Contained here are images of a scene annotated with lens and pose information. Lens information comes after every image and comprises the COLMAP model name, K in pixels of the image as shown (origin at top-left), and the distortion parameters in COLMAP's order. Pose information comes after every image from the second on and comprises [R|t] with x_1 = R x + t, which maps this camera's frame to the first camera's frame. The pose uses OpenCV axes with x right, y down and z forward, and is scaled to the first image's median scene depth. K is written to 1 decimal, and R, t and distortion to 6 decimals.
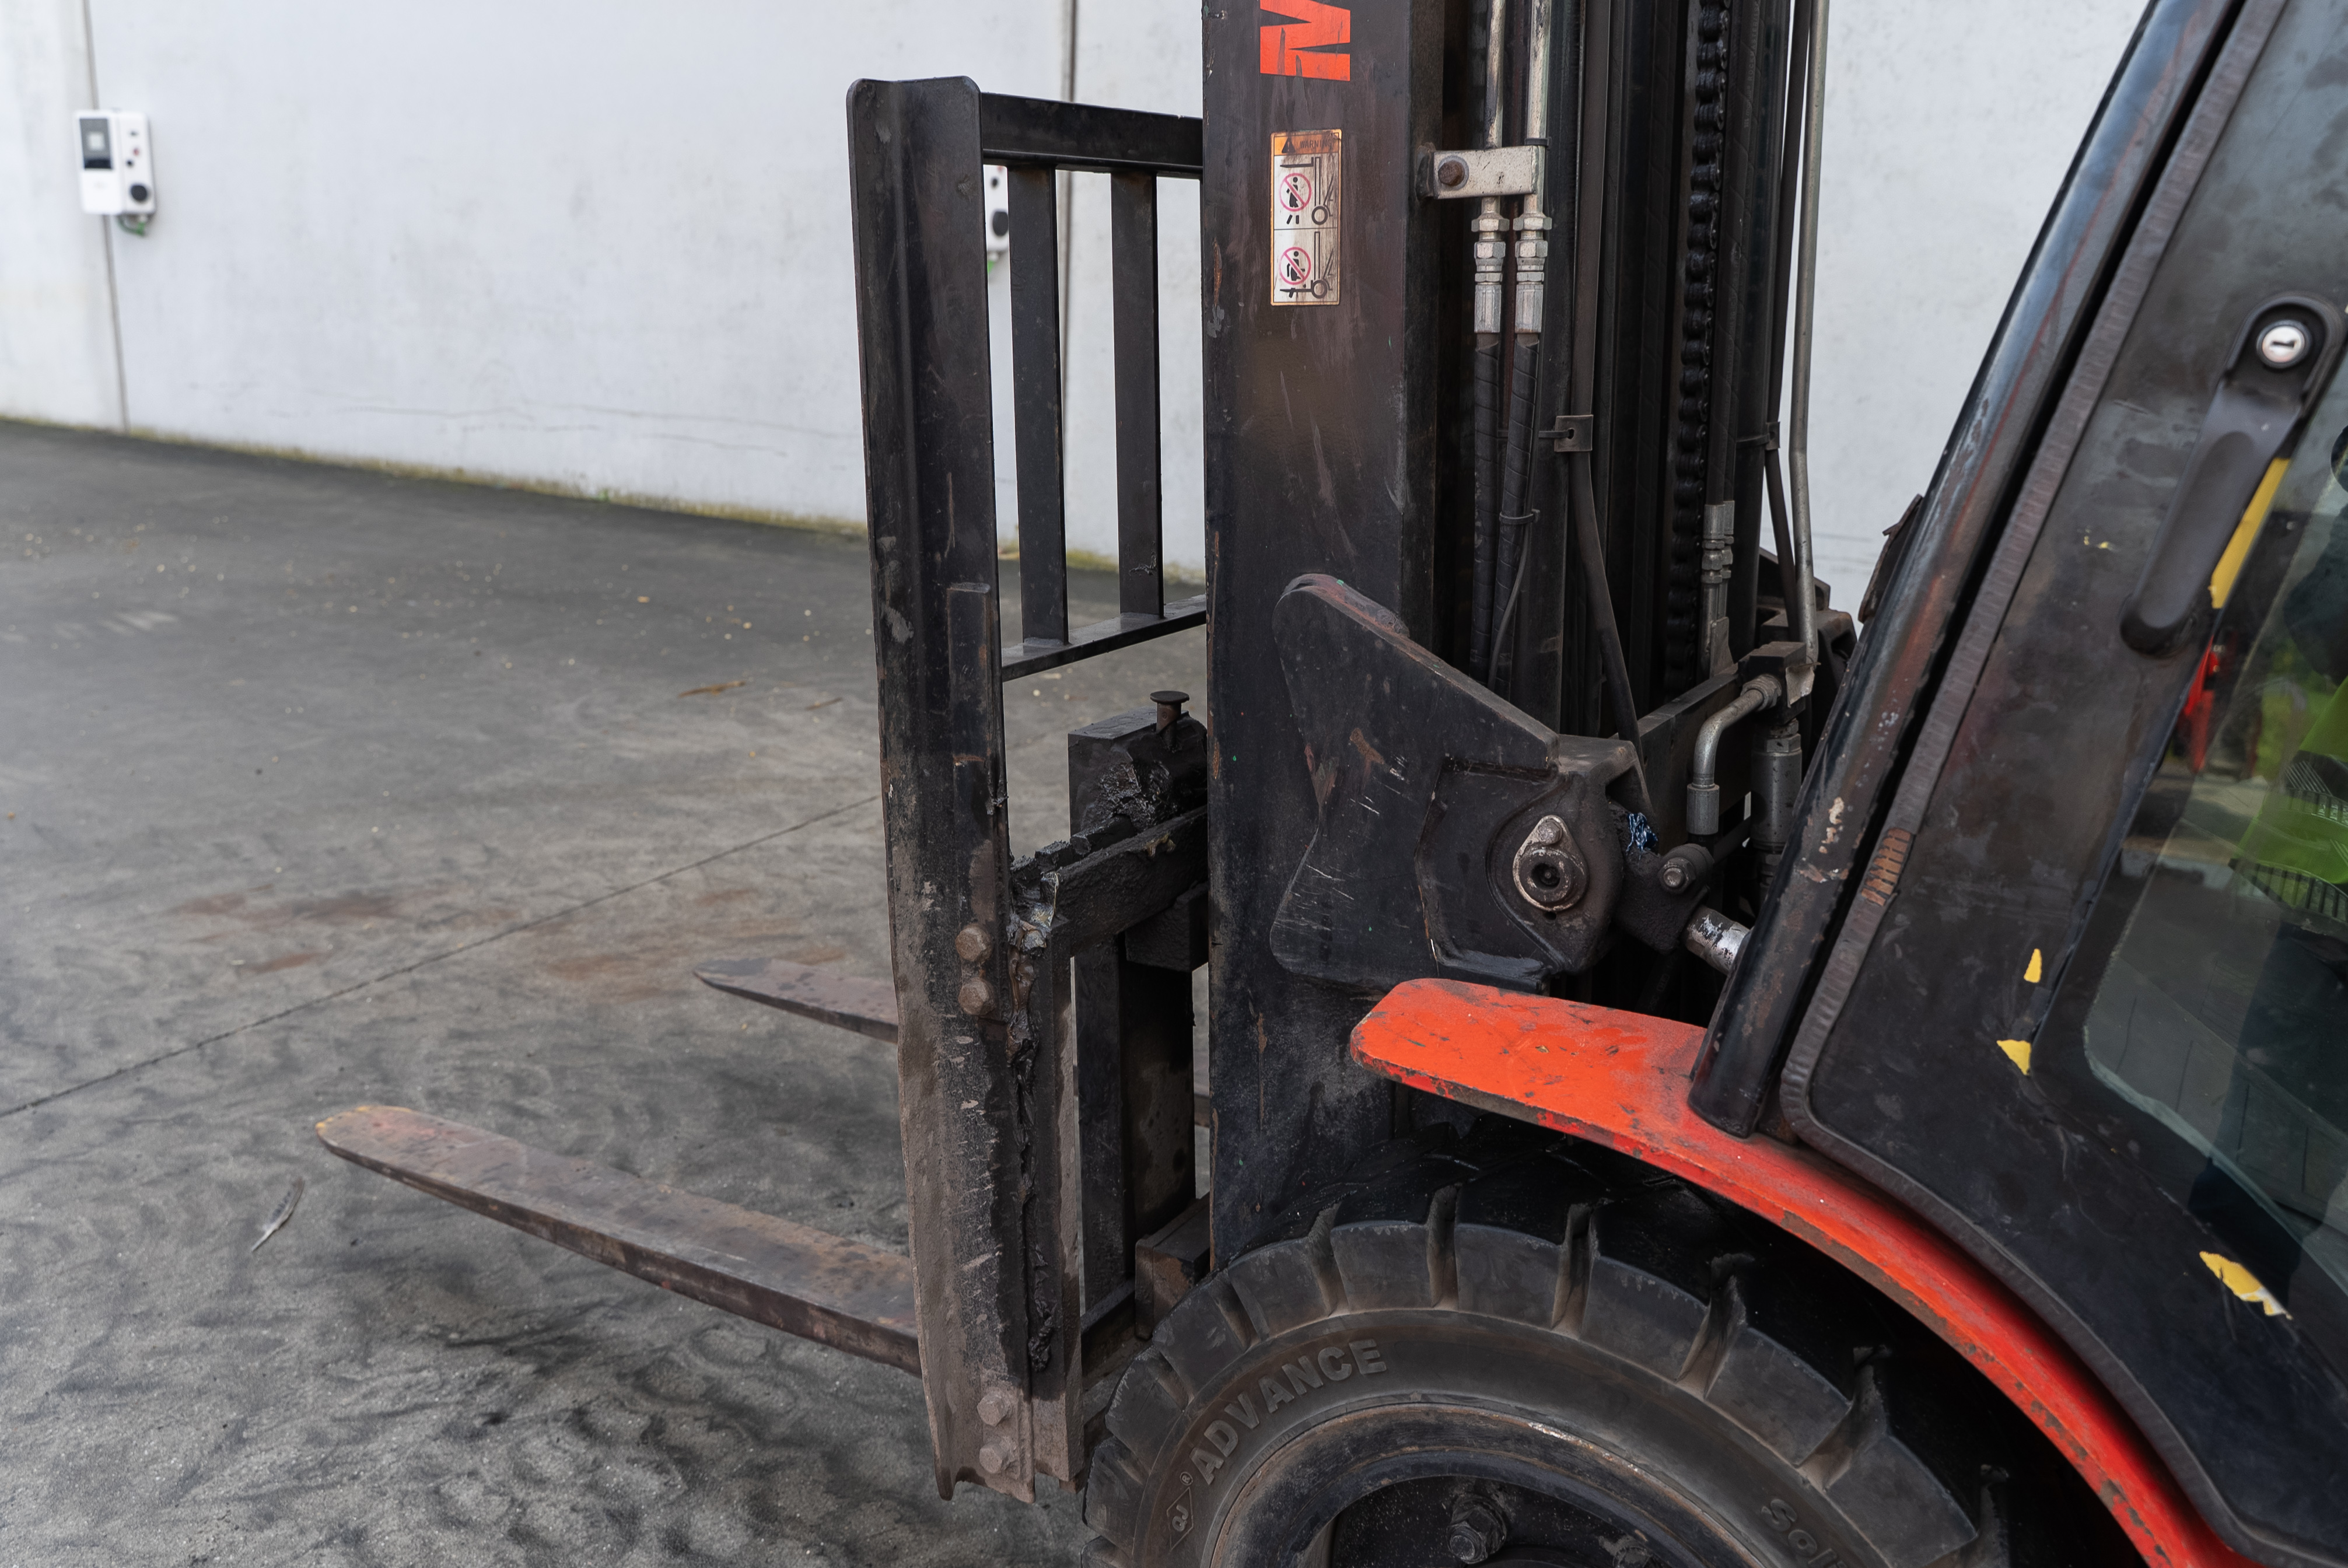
lens RADIAL K [[1976.4, 0, 1110.4], [0, 1976.4, 754.5], [0, 0, 1]] dist [0.005139, -0.003762]
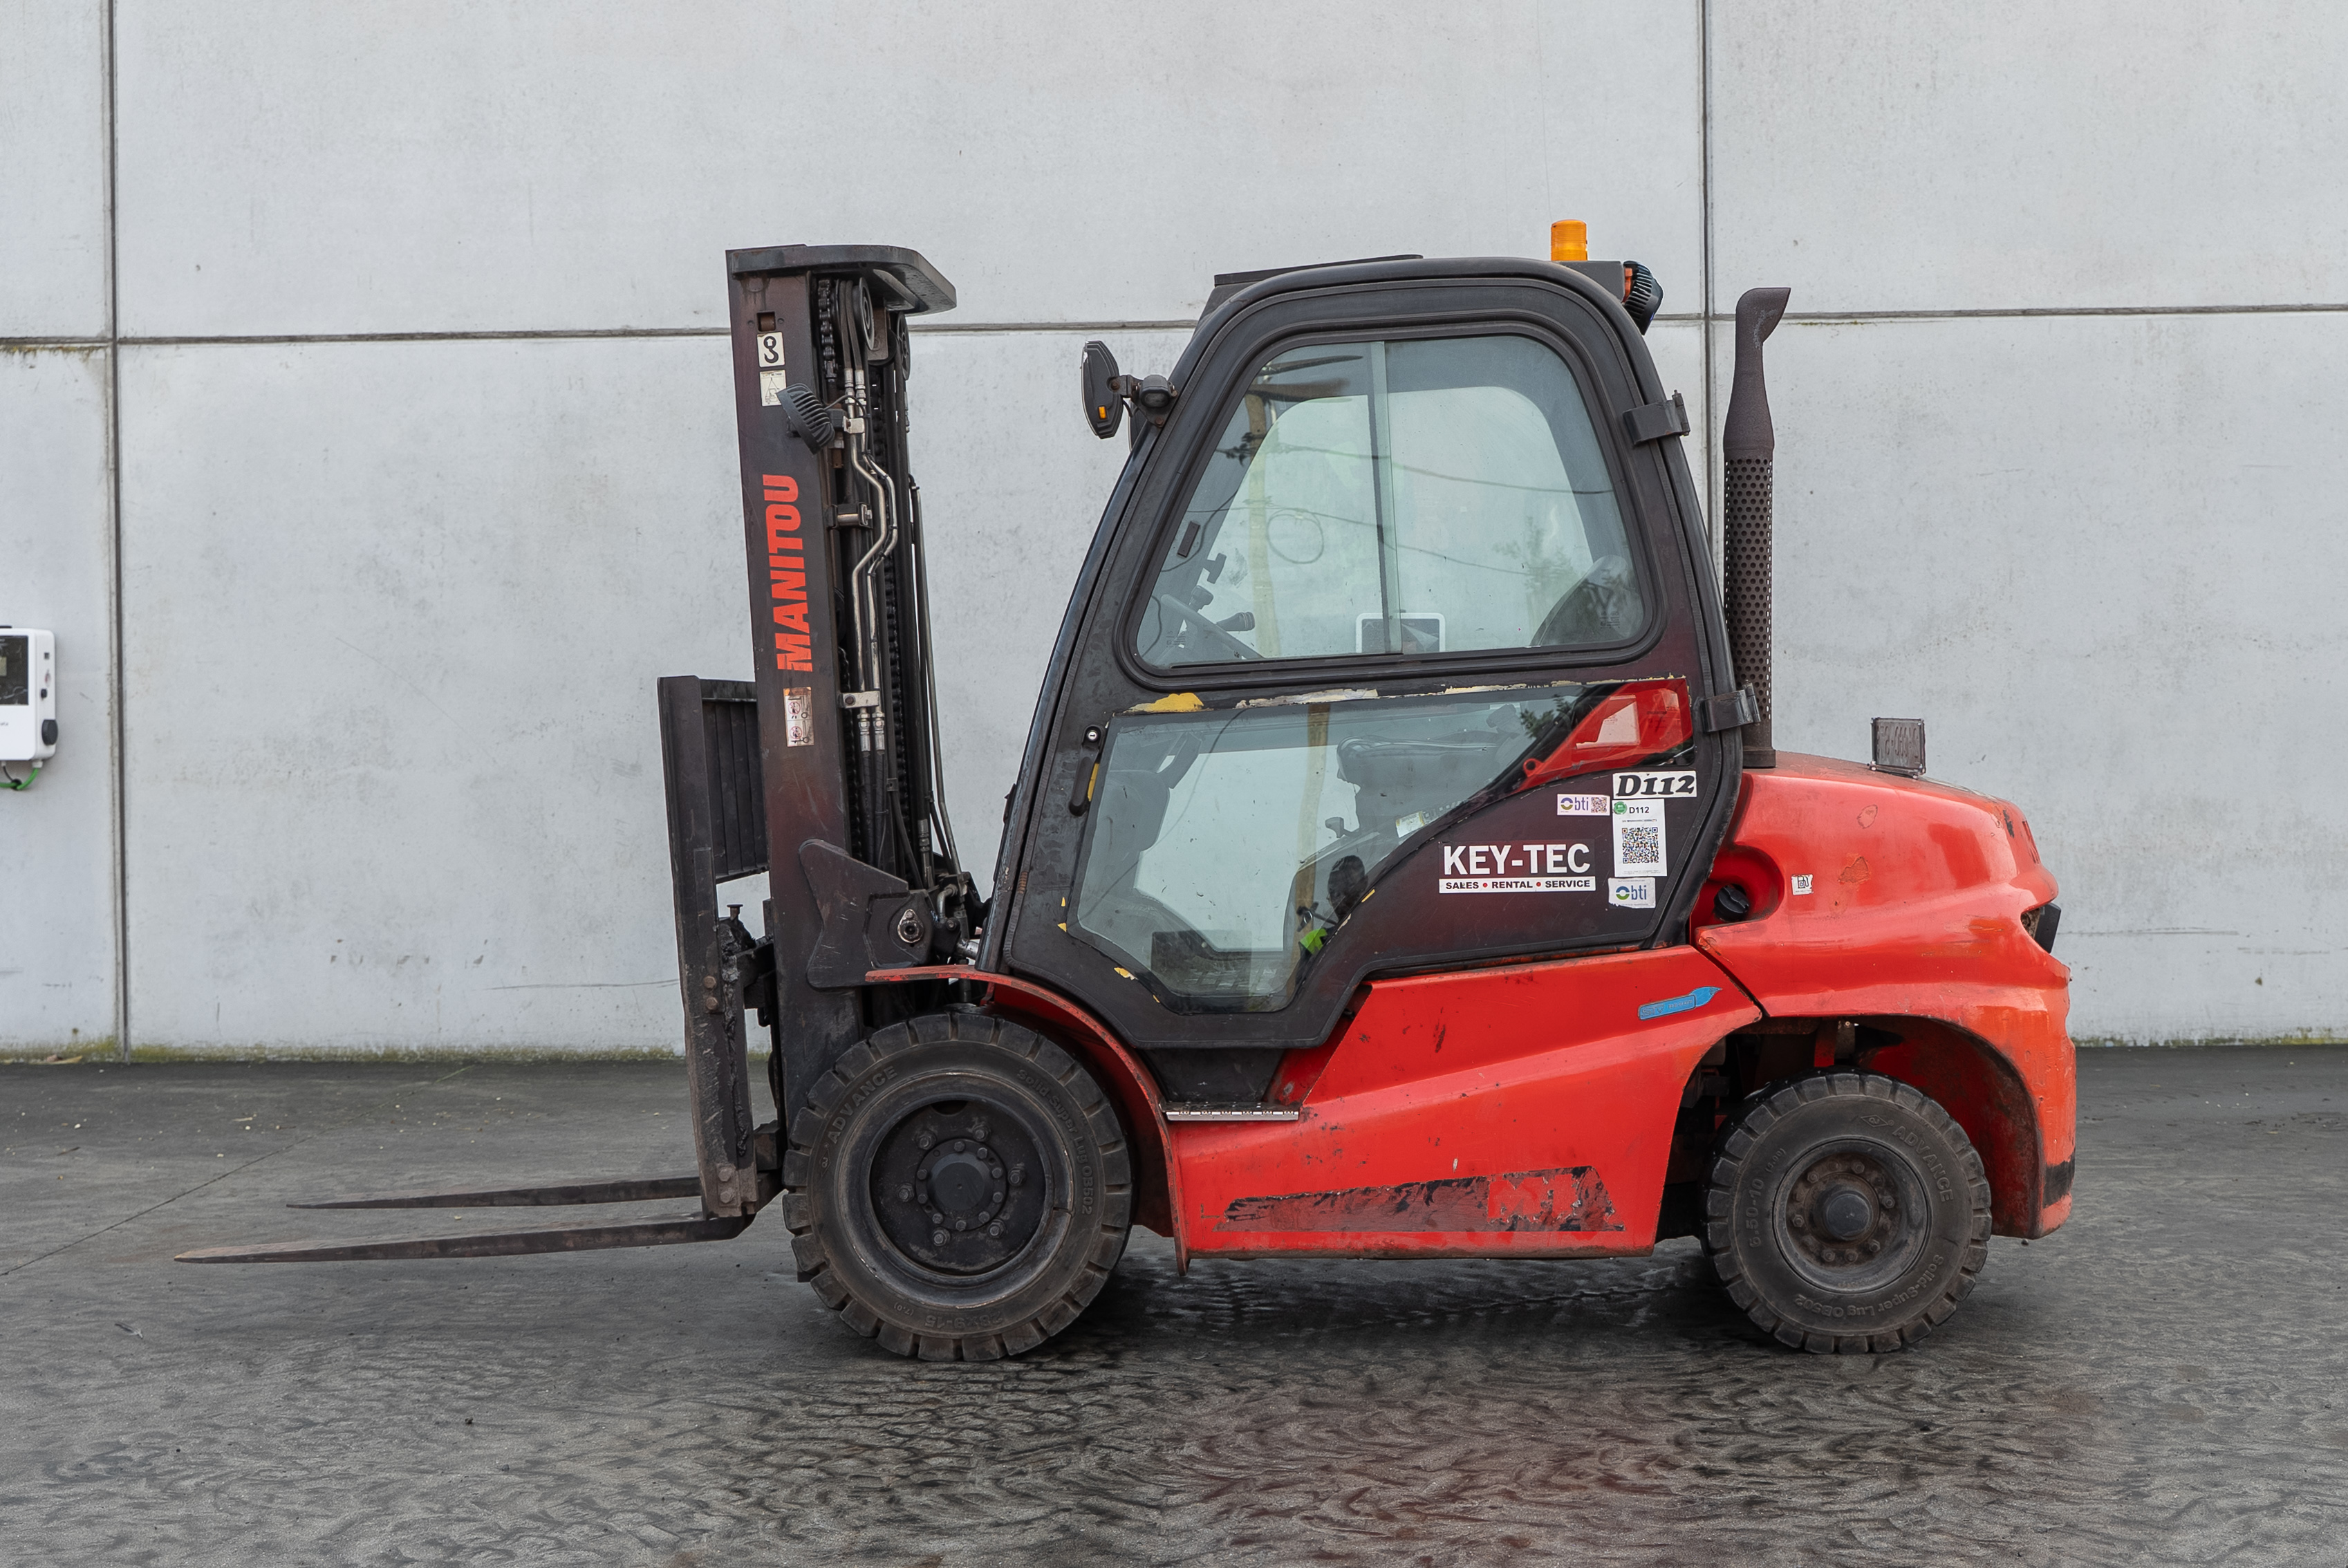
lens RADIAL K [[3083.5, 0, 1246.4], [0, 3083.5, 752.3], [0, 0, 1]] dist [0.002159, -0.016747]
pose [[0.860910, -0.045936, 0.506679, -1.632510], [0.168778, 0.965303, -0.199259, 0.791798], [-0.479945, 0.257061, 0.838792, -3.097354]]
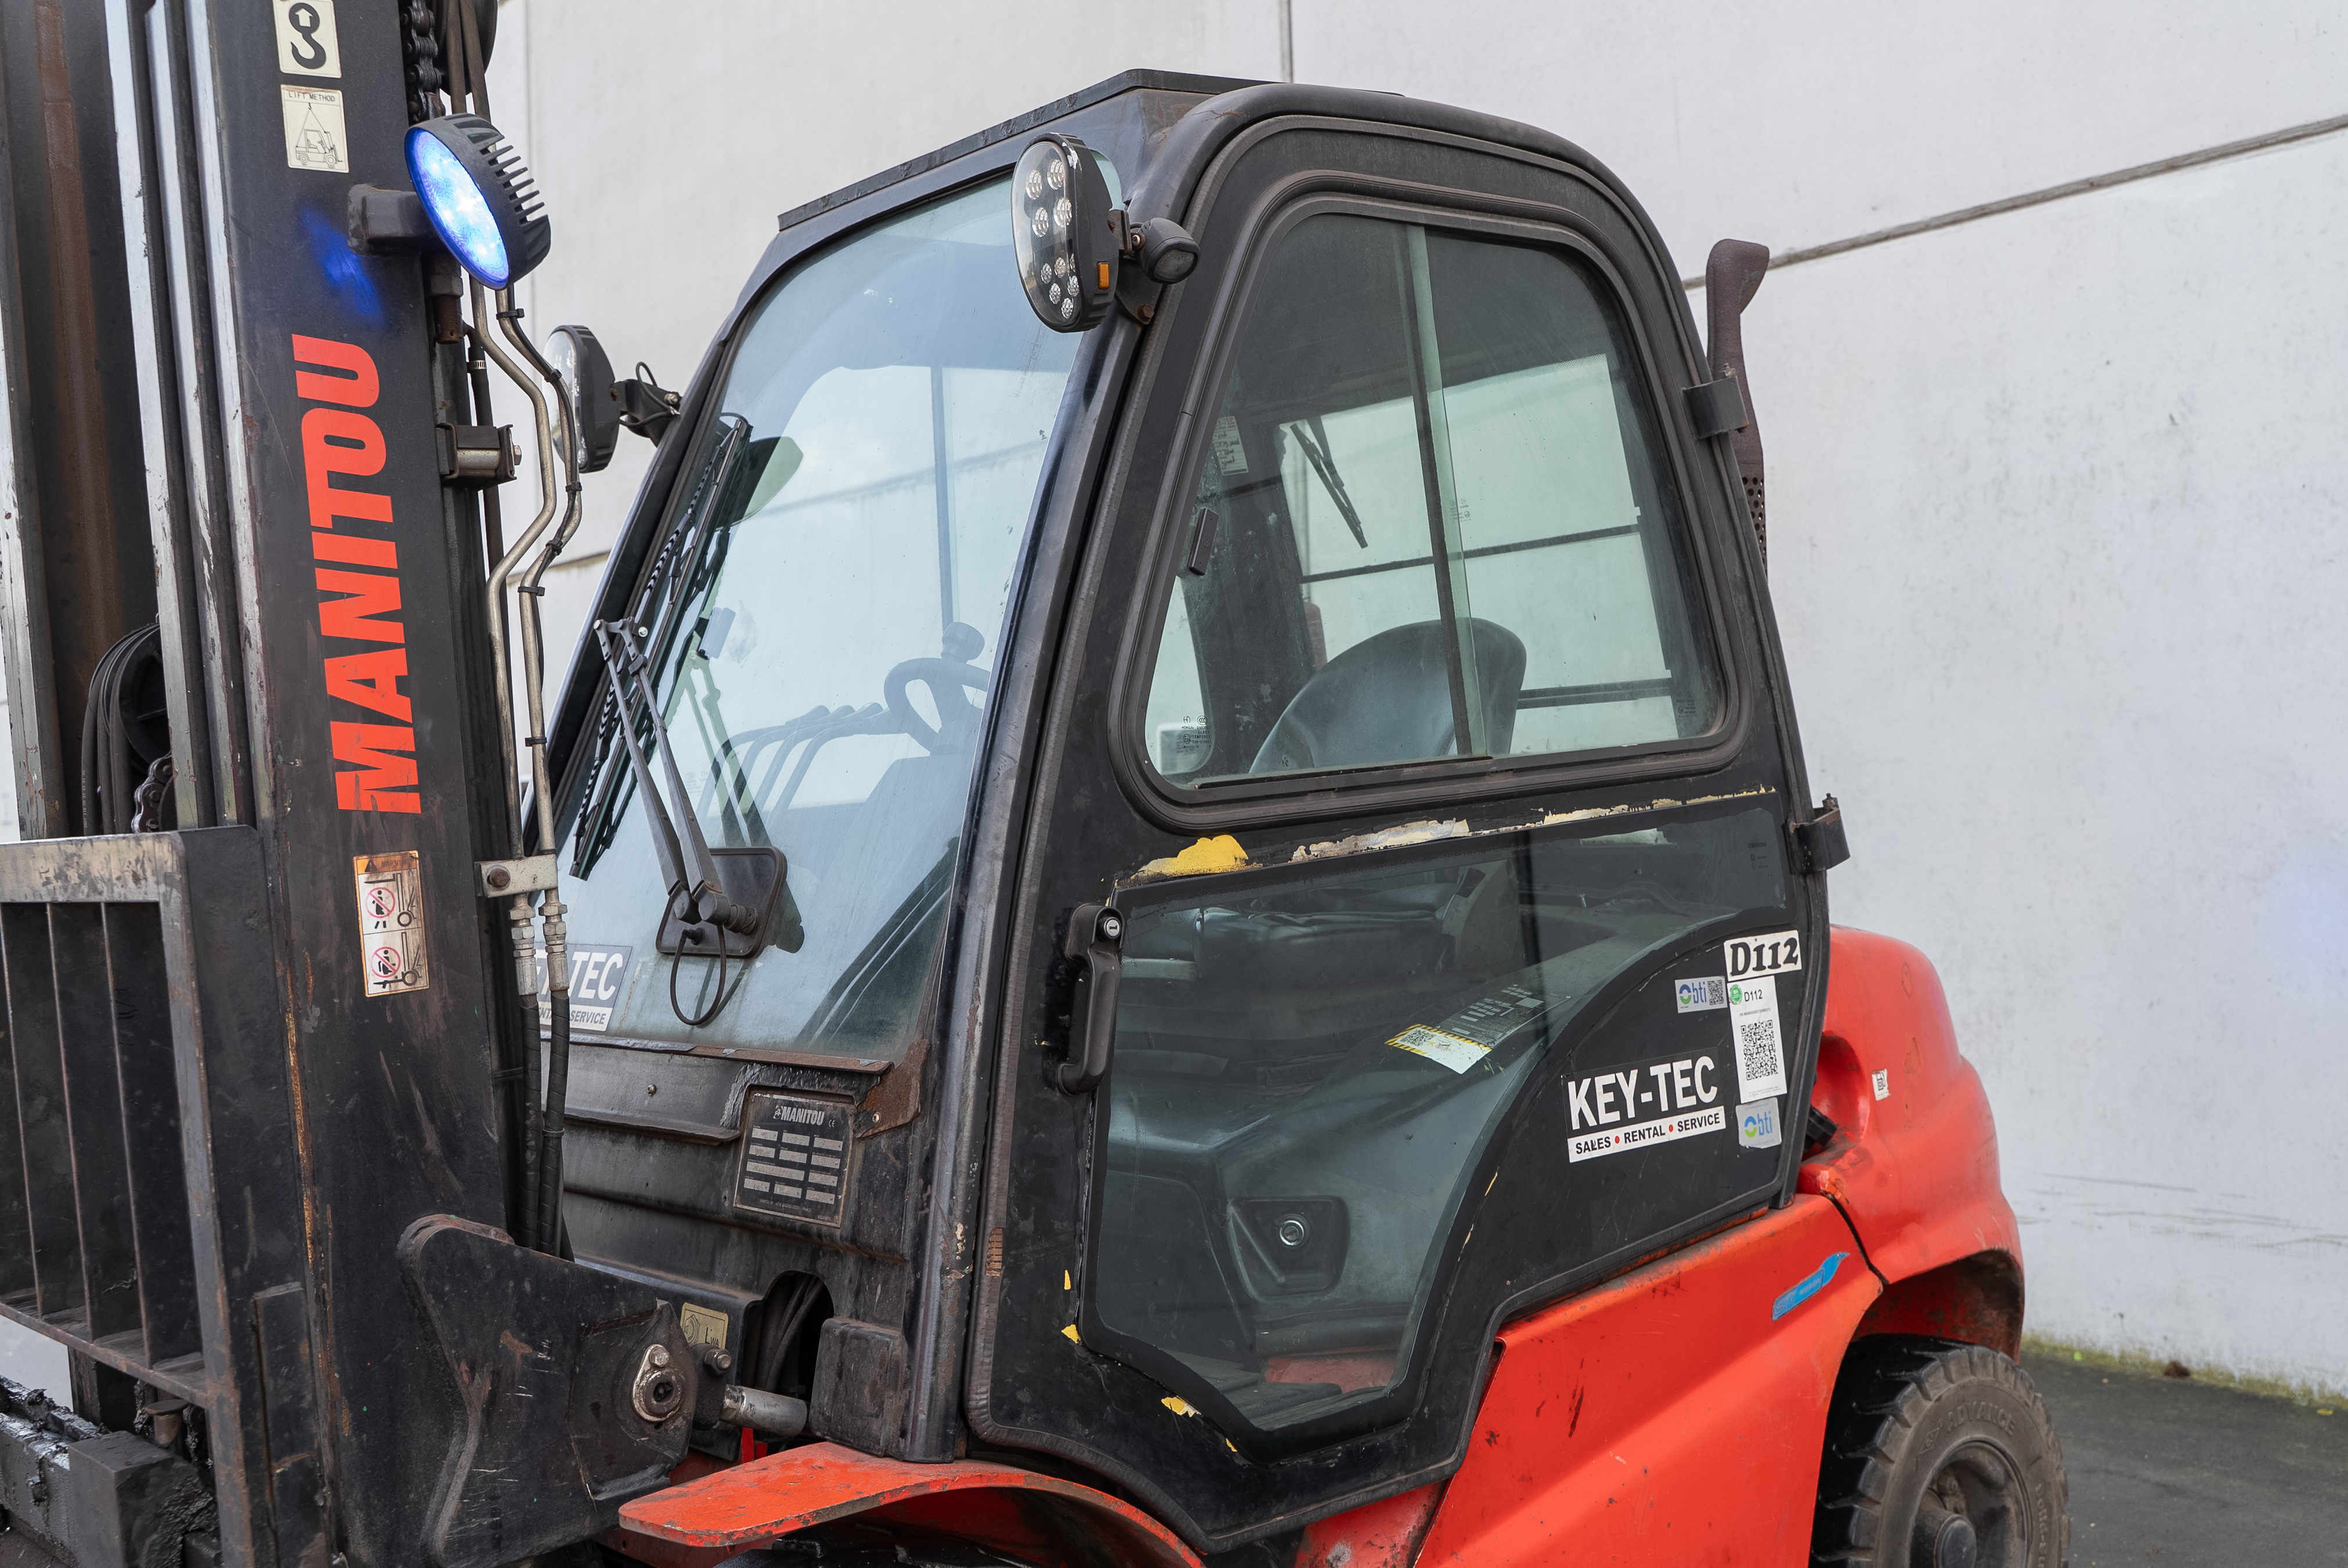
lens RADIAL K [[2352.8, 0, 1236.6], [0, 2352.8, 742.4], [0, 0, 1]] dist [0.001472, -0.017415]
pose [[0.250834, -0.014734, 0.967918, -1.157047], [0.302541, 0.950990, -0.063927, -0.129289], [-0.919539, 0.308870, 0.242998, 0.148292]]
